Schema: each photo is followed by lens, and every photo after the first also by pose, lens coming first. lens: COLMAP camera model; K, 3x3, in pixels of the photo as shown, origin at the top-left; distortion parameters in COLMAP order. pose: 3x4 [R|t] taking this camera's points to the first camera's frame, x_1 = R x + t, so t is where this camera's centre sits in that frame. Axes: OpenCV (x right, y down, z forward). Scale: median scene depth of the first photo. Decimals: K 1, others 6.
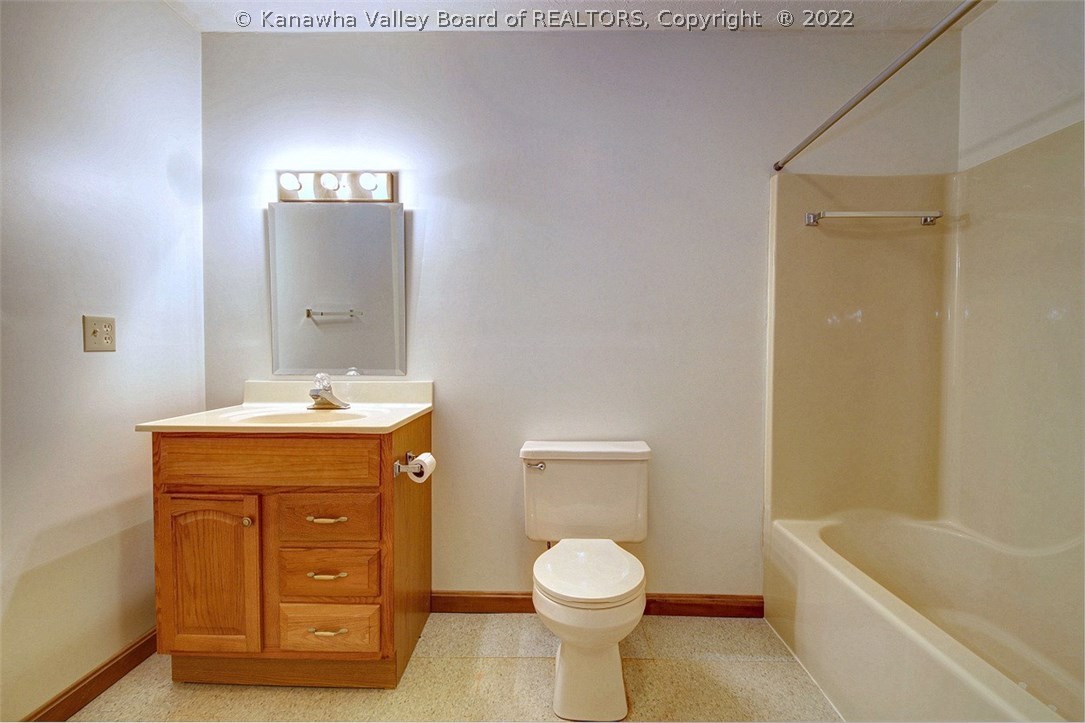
lens RADIAL K [[520.9, 0, 542.5], [0, 520.9, 361.5], [0, 0, 1]] dist [0.046804, -0.036790]
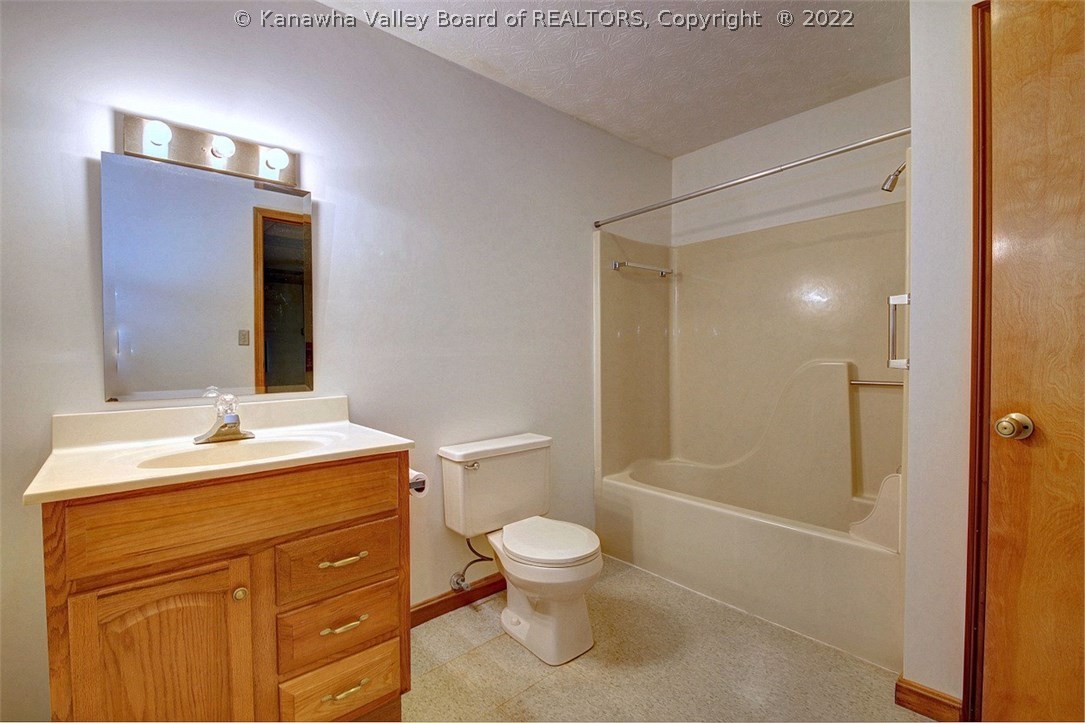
lens RADIAL K [[520.9, 0, 542.5], [0, 520.9, 361.5], [0, 0, 1]] dist [0.046804, -0.036790]
pose [[0.709667, -0.022305, 0.704184, -0.760822], [0.032184, 0.999482, -0.000777, -0.012248], [-0.703802, 0.023215, 0.710017, 0.151021]]
